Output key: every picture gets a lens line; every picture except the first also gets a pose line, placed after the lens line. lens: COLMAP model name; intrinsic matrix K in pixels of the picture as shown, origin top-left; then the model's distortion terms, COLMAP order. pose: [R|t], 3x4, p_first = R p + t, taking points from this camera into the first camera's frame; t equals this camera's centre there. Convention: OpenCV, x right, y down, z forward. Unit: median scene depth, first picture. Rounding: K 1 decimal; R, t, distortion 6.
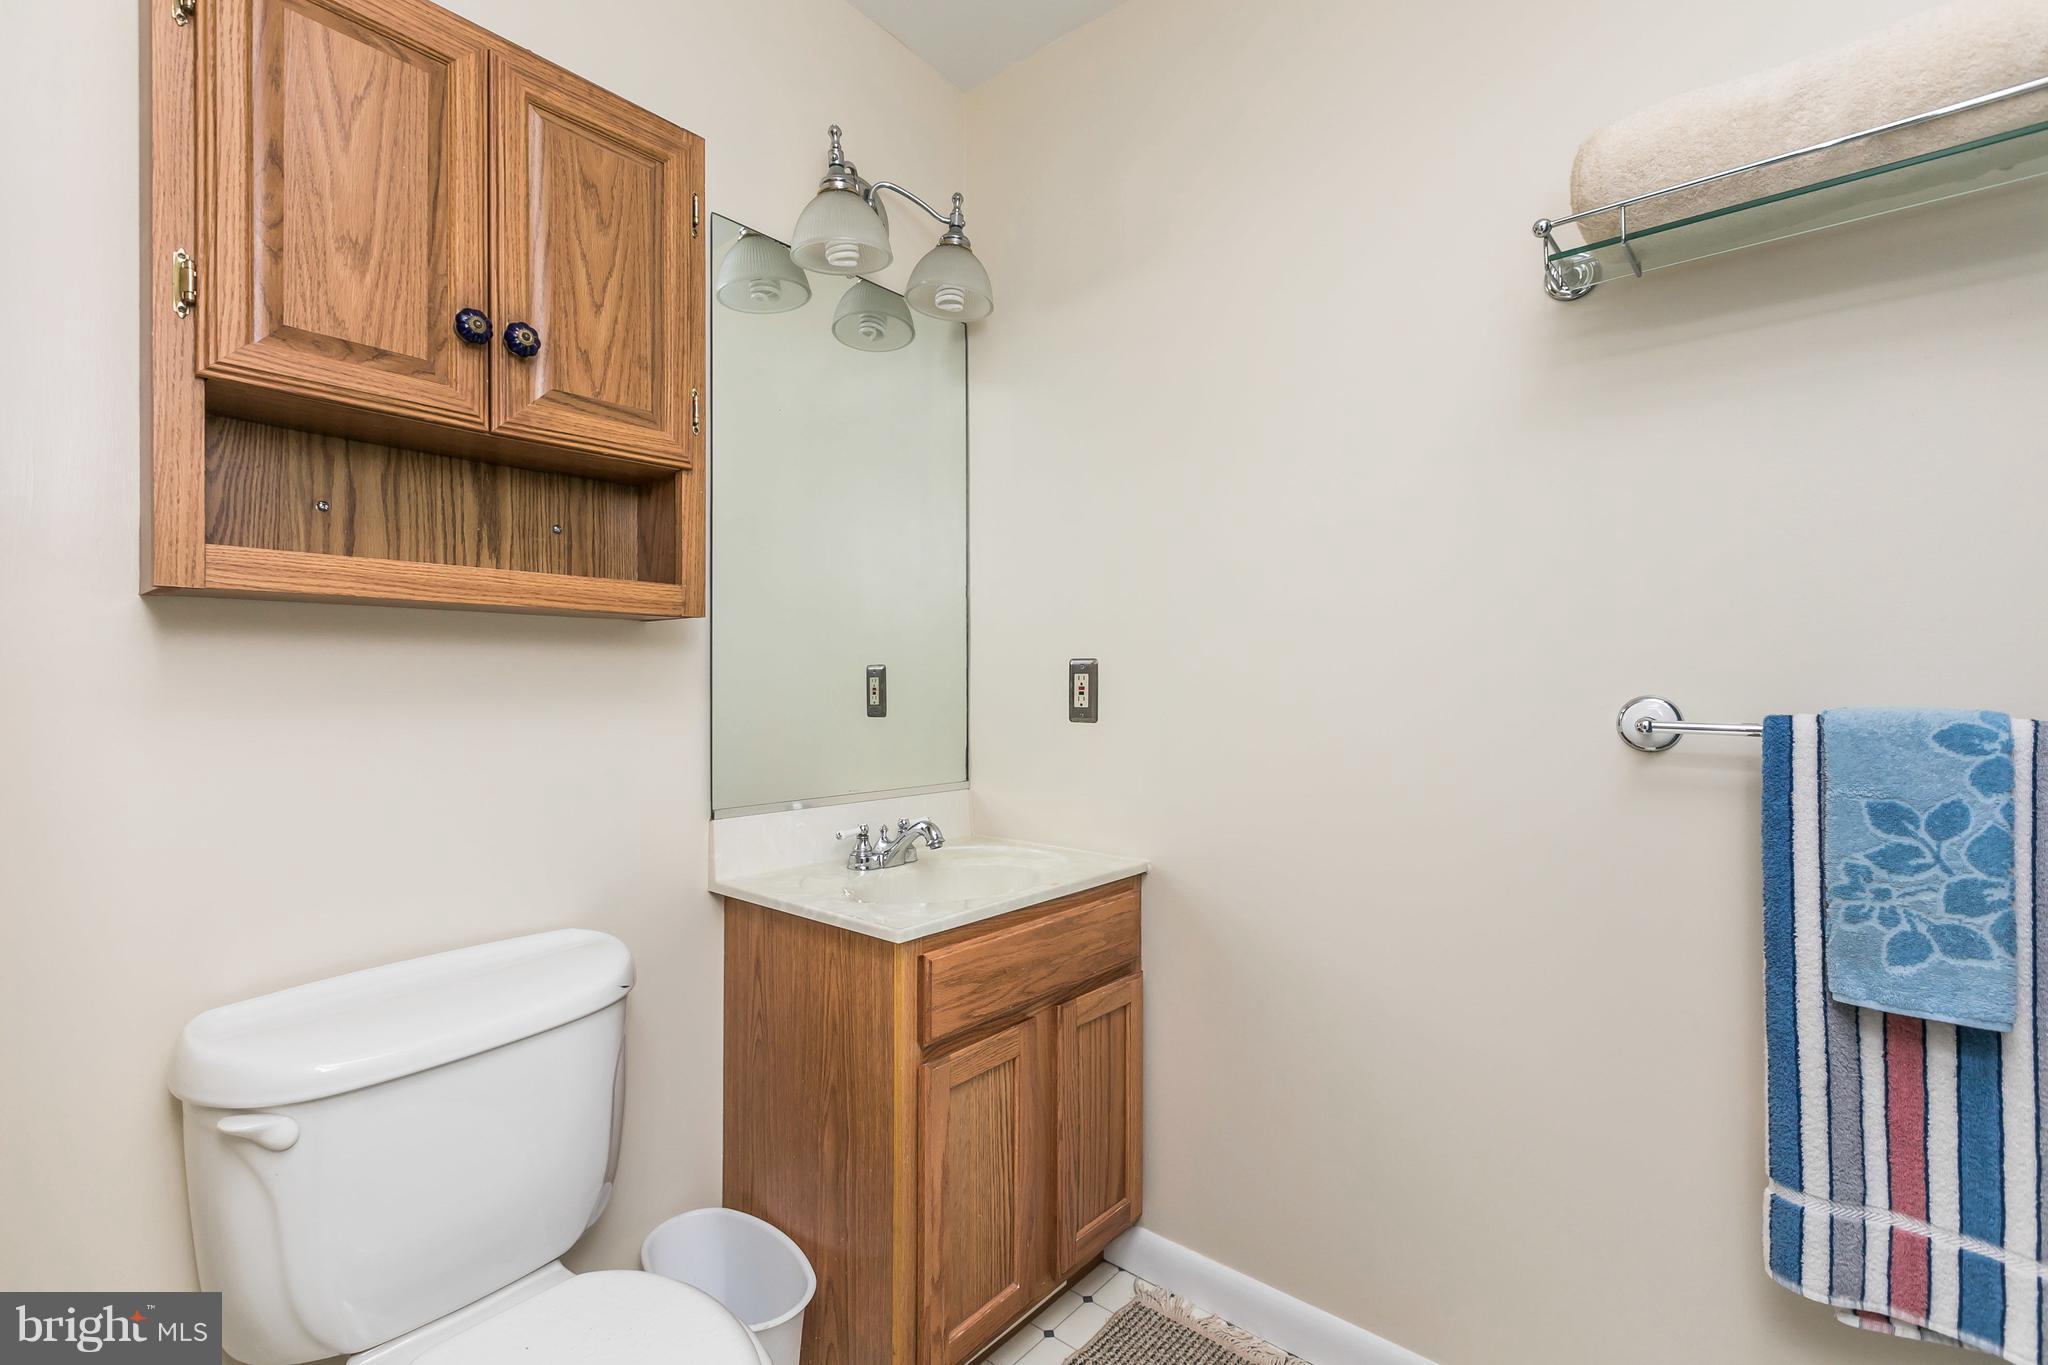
lens RADIAL K [[915.6, 0, 1006.7], [0, 915.6, 682.9], [0, 0, 1]] dist [-0.002279, -0.000536]
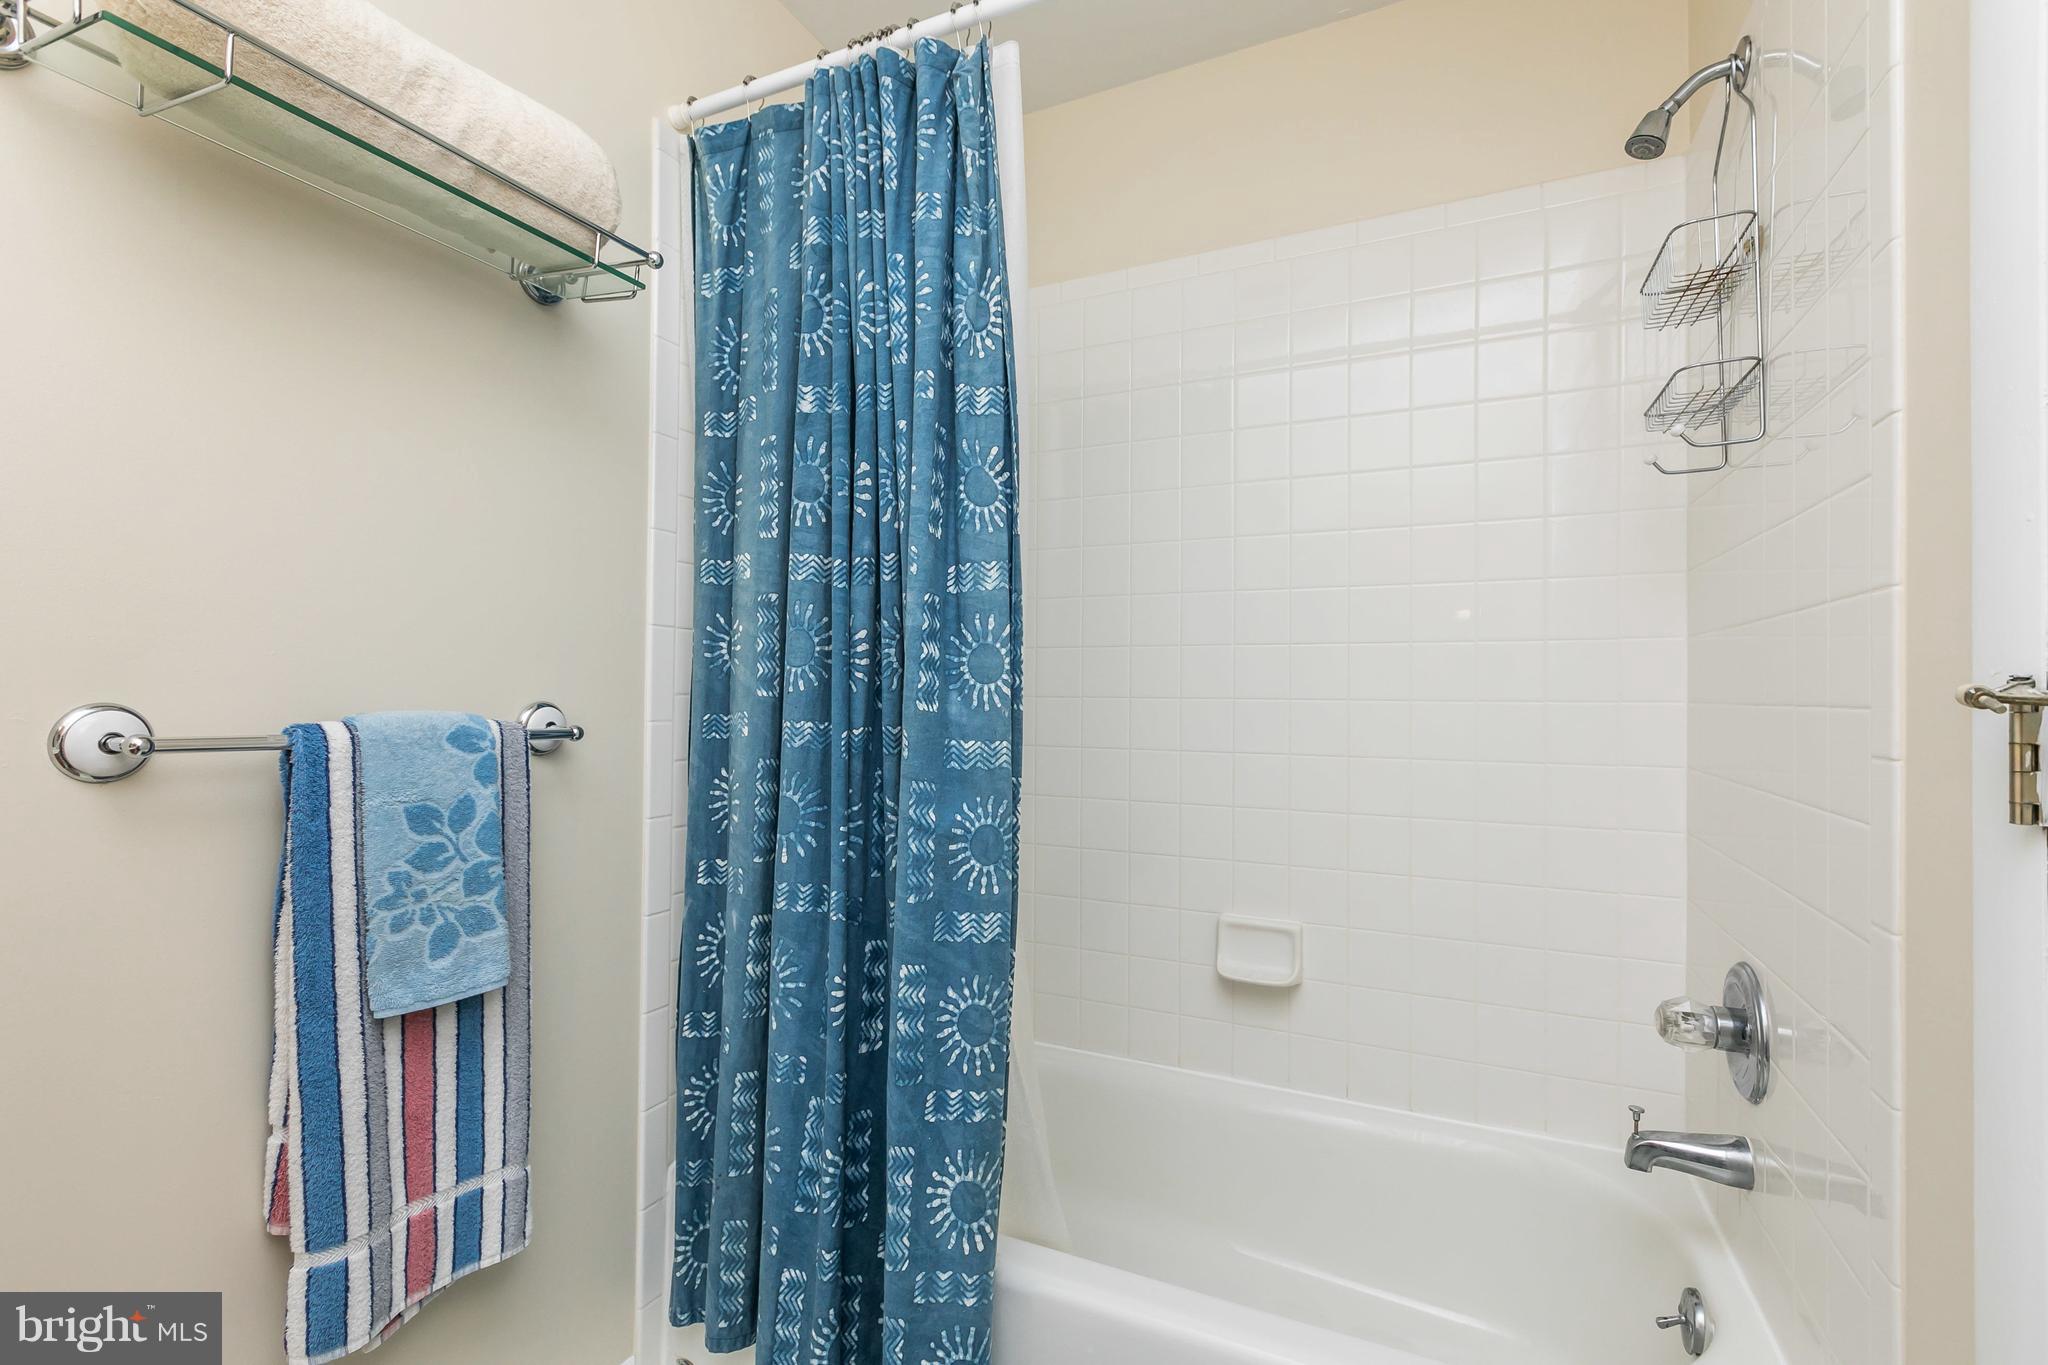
lens RADIAL K [[915.6, 0, 1006.7], [0, 915.6, 682.9], [0, 0, 1]] dist [-0.002279, -0.000536]
pose [[-0.257540, 0.009882, 0.966217, -0.204690], [-0.013398, 0.999815, -0.013797, -0.001120], [-0.966175, -0.016498, -0.257360, 0.639161]]
